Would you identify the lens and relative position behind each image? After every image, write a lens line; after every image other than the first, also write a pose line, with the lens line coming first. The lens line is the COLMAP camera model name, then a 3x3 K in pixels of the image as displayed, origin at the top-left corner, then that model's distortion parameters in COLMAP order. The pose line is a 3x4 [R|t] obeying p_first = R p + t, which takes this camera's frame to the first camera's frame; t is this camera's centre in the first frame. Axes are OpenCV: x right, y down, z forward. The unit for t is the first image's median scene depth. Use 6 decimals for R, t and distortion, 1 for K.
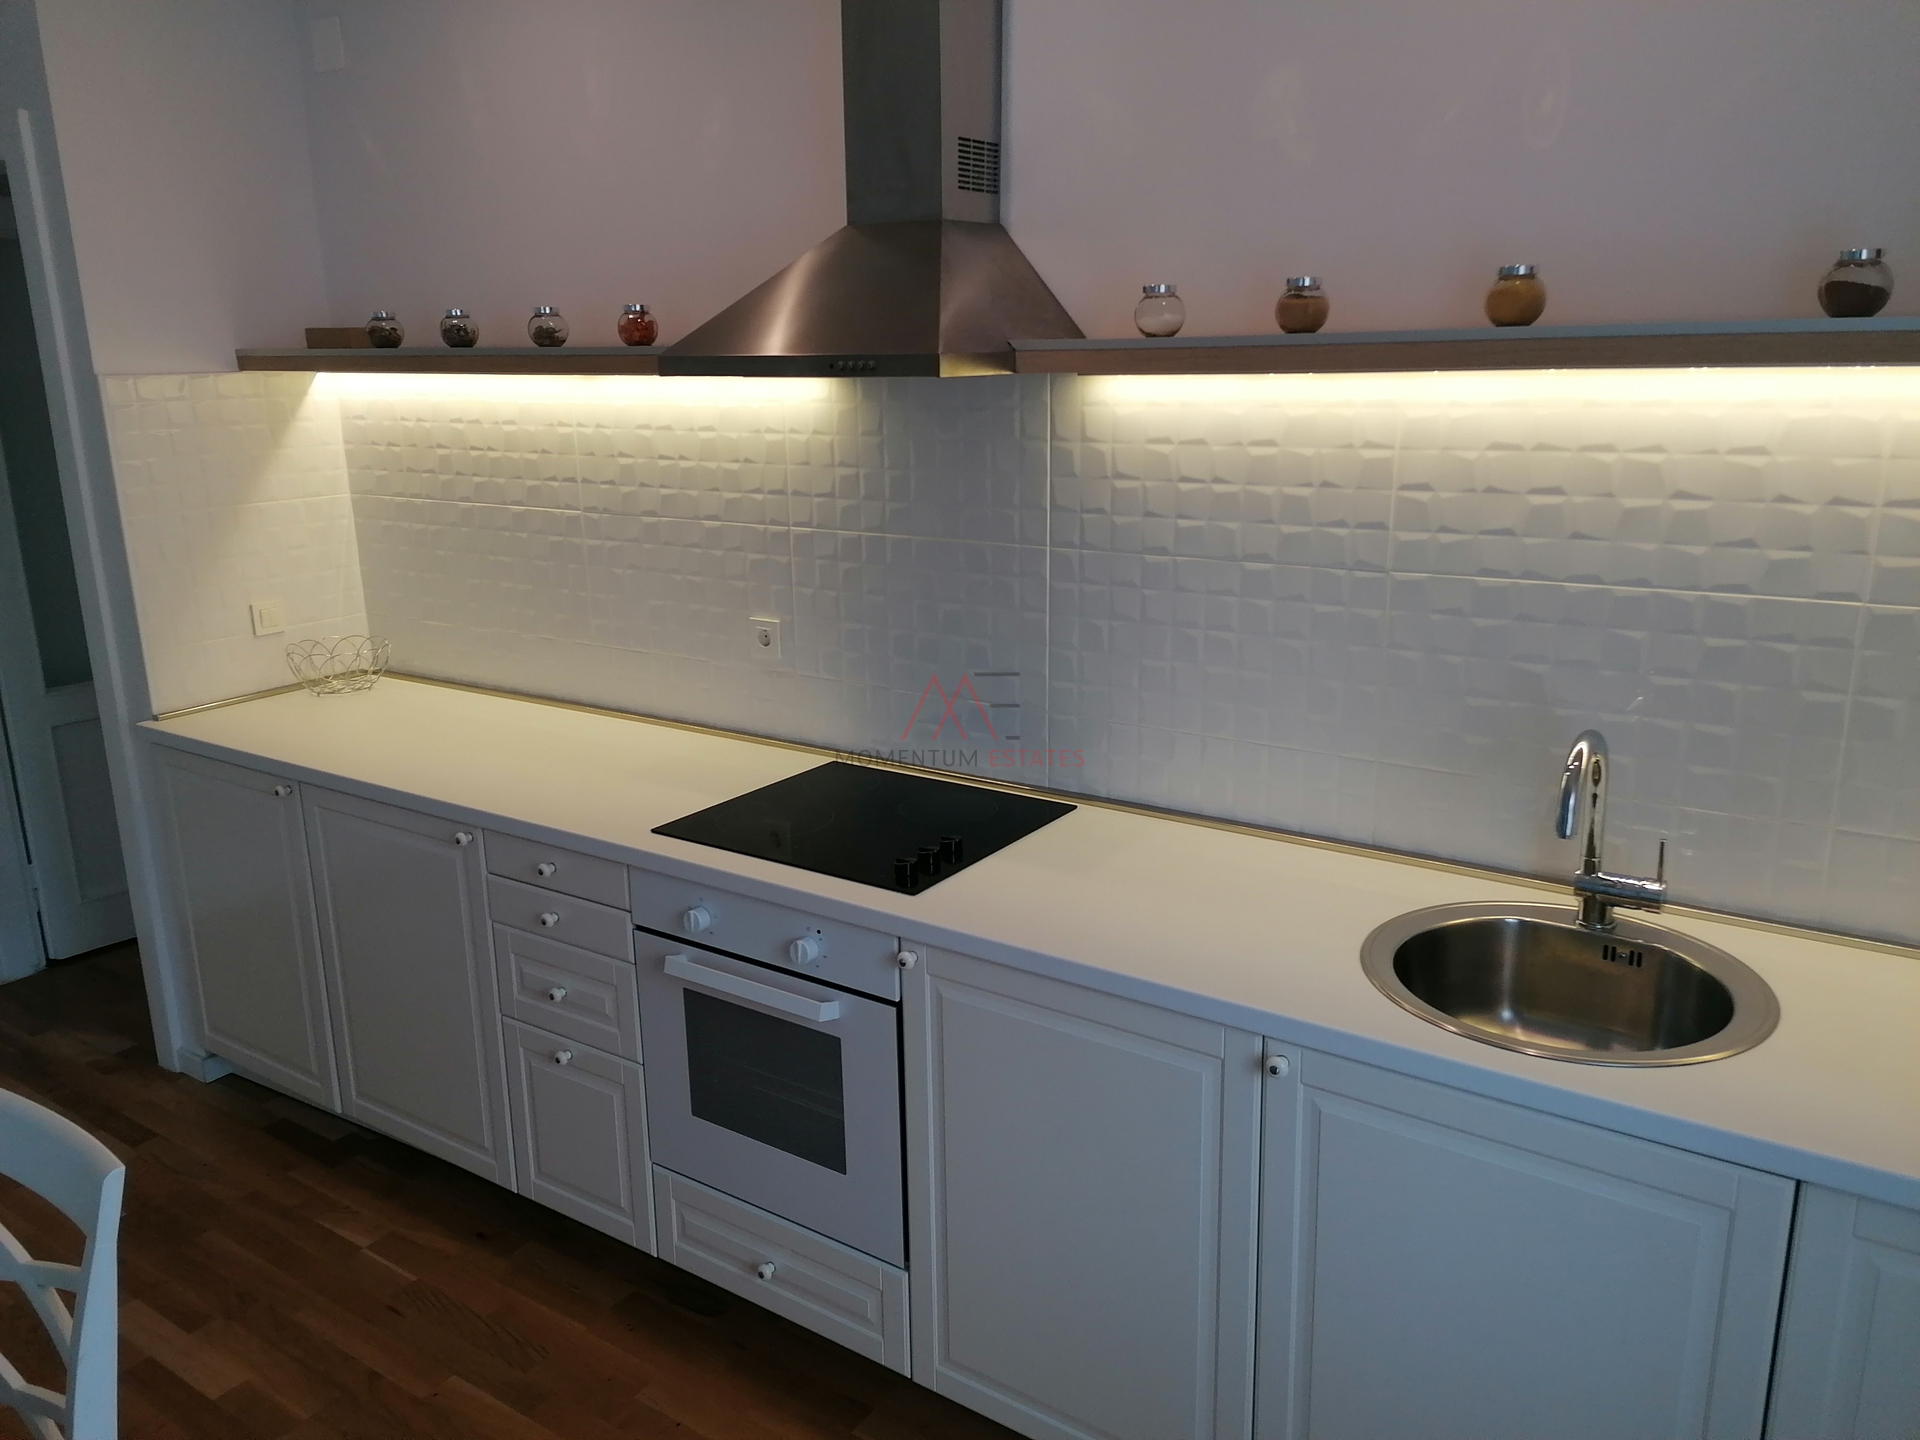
lens RADIAL K [[1430.7, 0, 960.0], [0, 1430.7, 720.0], [0, 0, 1]] dist [0.095214, -0.117620]
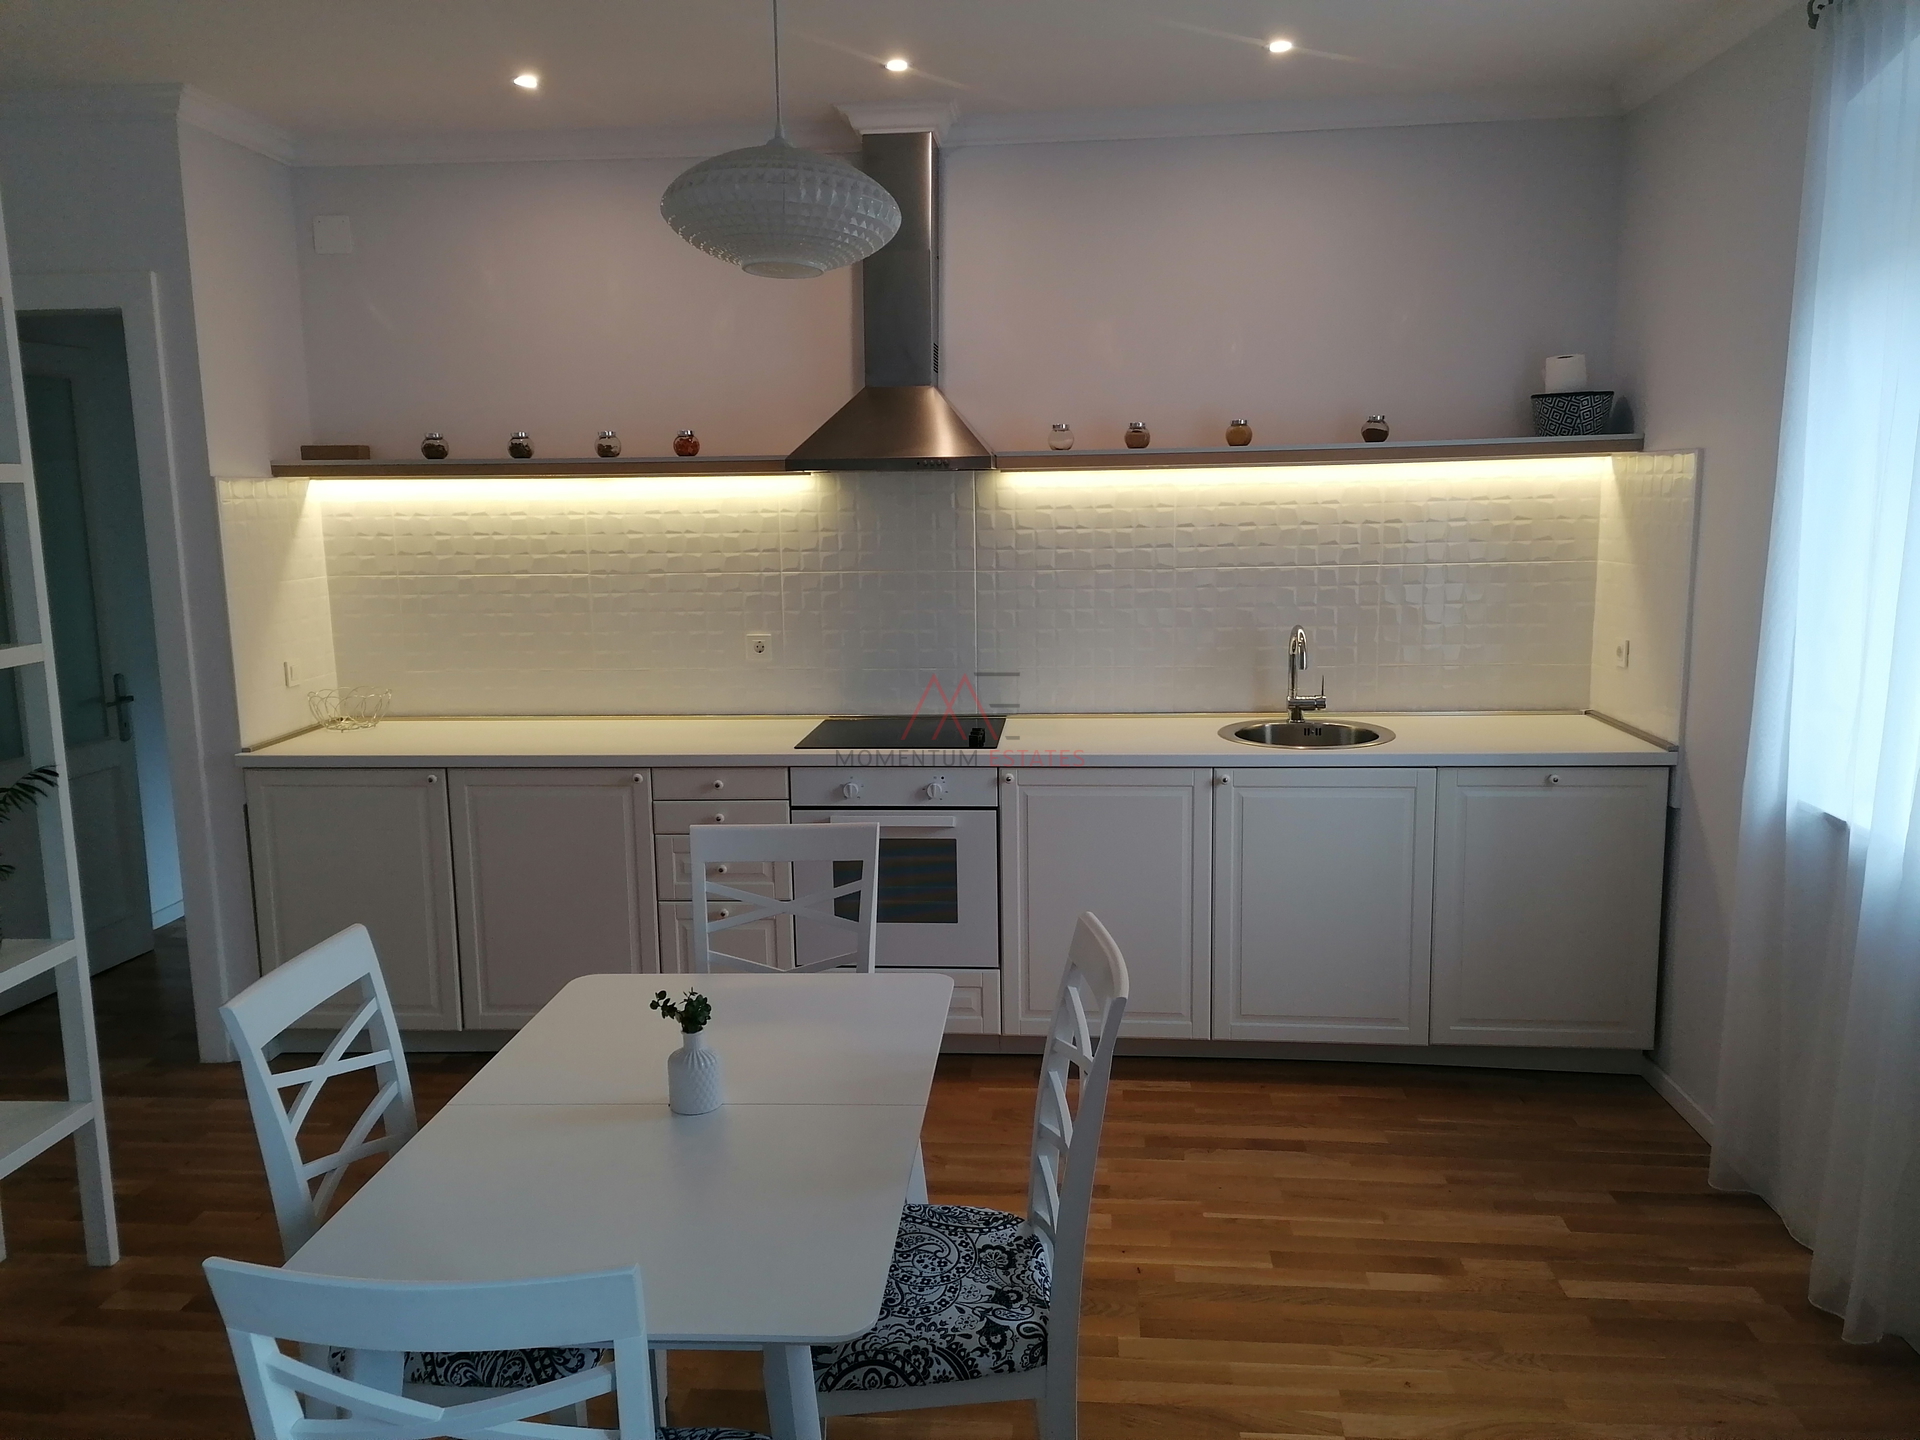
lens RADIAL K [[1430.7, 0, 960.0], [0, 1430.7, 720.0], [0, 0, 1]] dist [0.095214, -0.117620]
pose [[0.868972, -0.076071, 0.488980, -0.765690], [0.126224, 0.989502, -0.070376, 0.167234], [-0.478494, 0.122875, 0.869451, -0.448909]]
